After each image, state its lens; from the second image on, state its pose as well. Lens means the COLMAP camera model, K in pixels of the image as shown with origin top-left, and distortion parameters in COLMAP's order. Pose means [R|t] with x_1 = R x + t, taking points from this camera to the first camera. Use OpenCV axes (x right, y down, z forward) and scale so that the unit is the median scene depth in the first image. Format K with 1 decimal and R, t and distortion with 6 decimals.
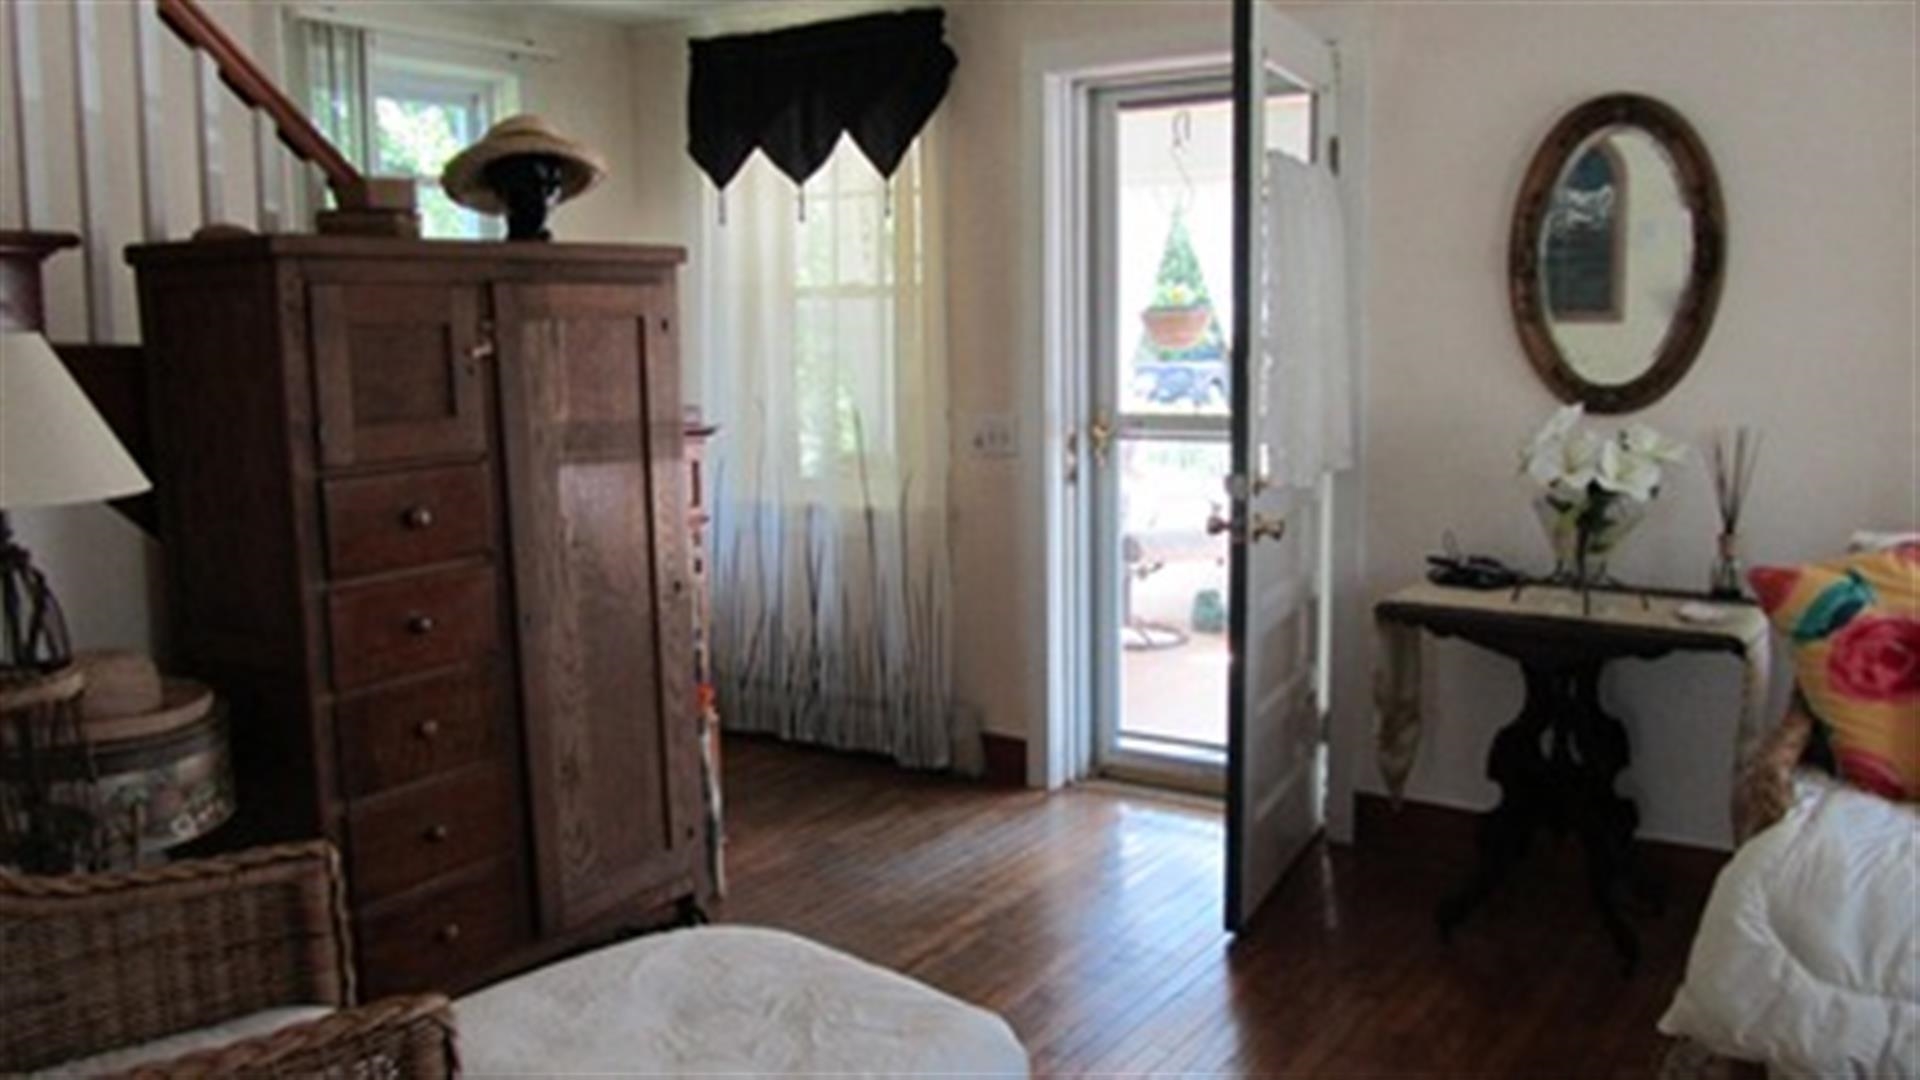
lens RADIAL K [[1634.4, 0, 960.0], [0, 1634.4, 540.0], [0, 0, 1]] dist [-0.026998, 0.016845]
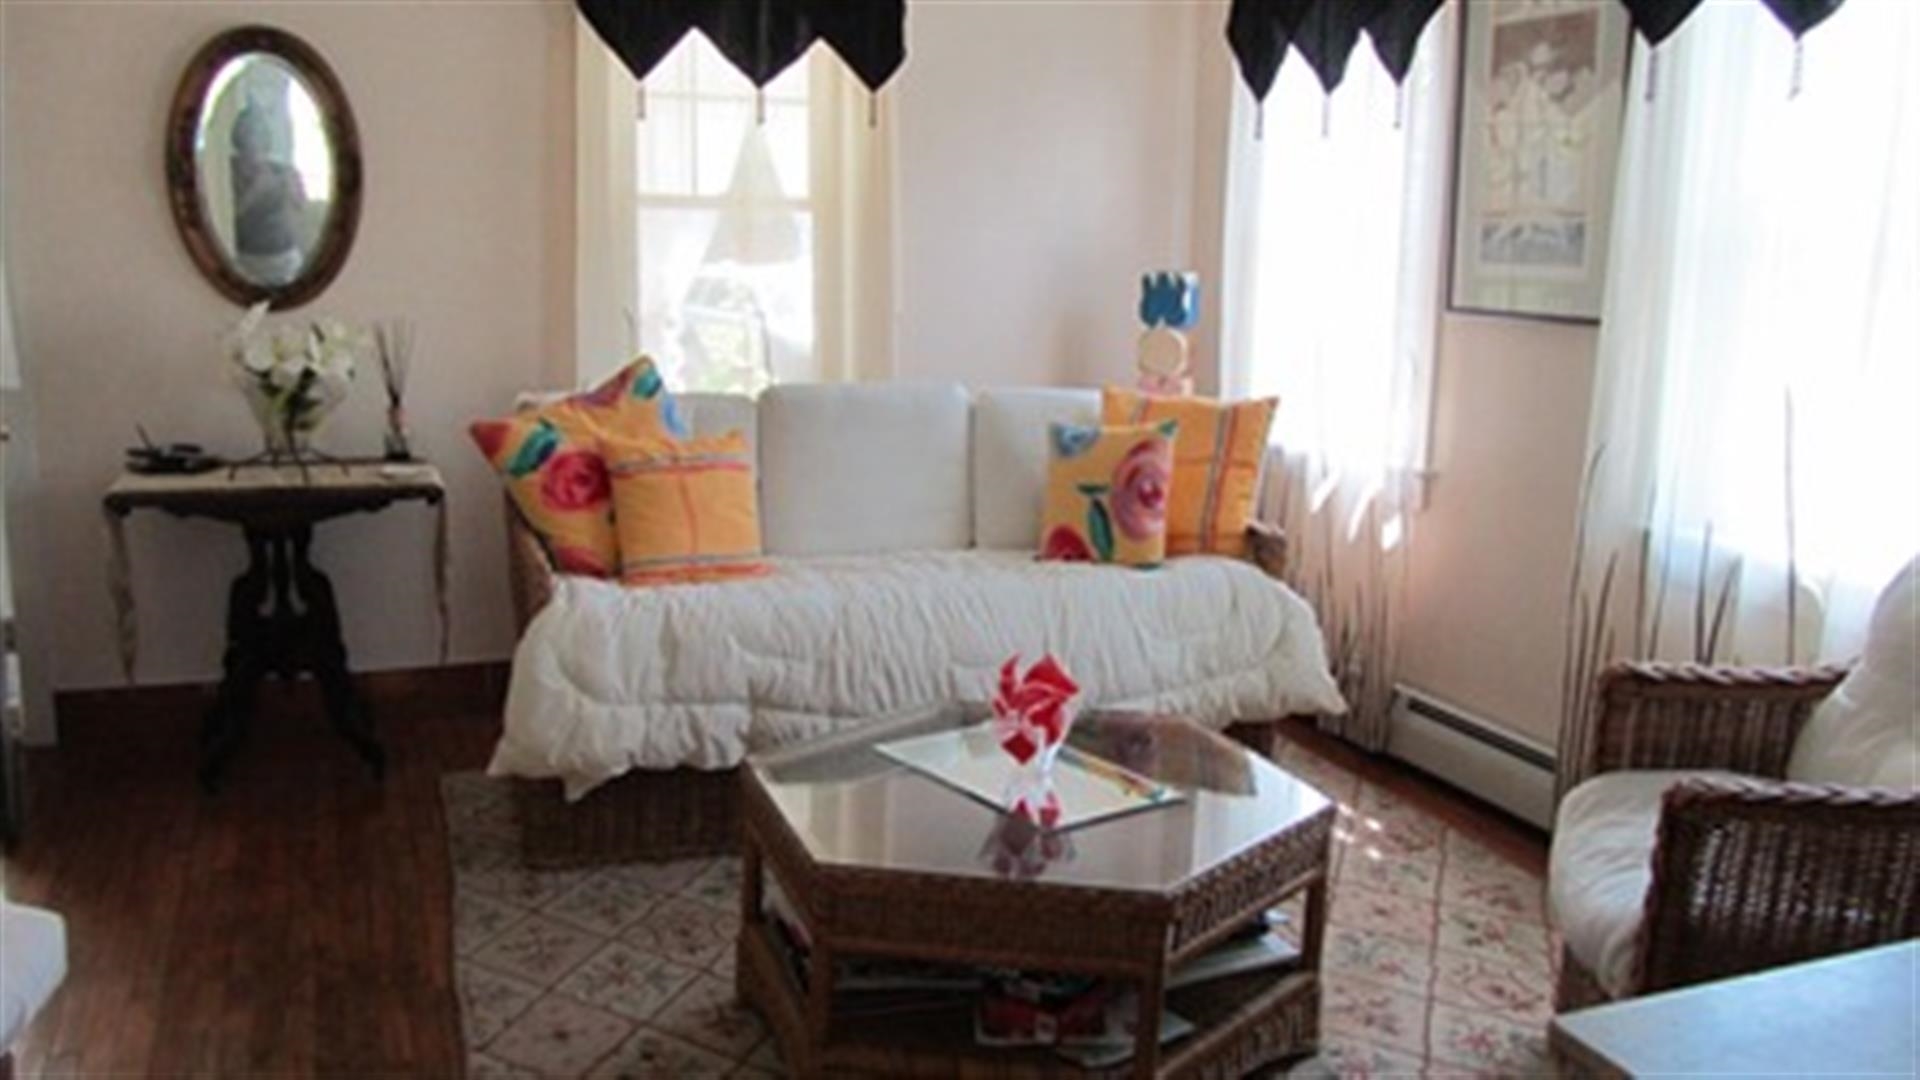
lens RADIAL K [[1634.4, 0, 960.0], [0, 1634.4, 540.0], [0, 0, 1]] dist [-0.026998, 0.016845]
pose [[0.588052, -0.124806, 0.799136, -0.268699], [0.081596, 0.992137, 0.094904, 0.013783], [-0.804697, 0.009398, 0.593612, -0.064944]]
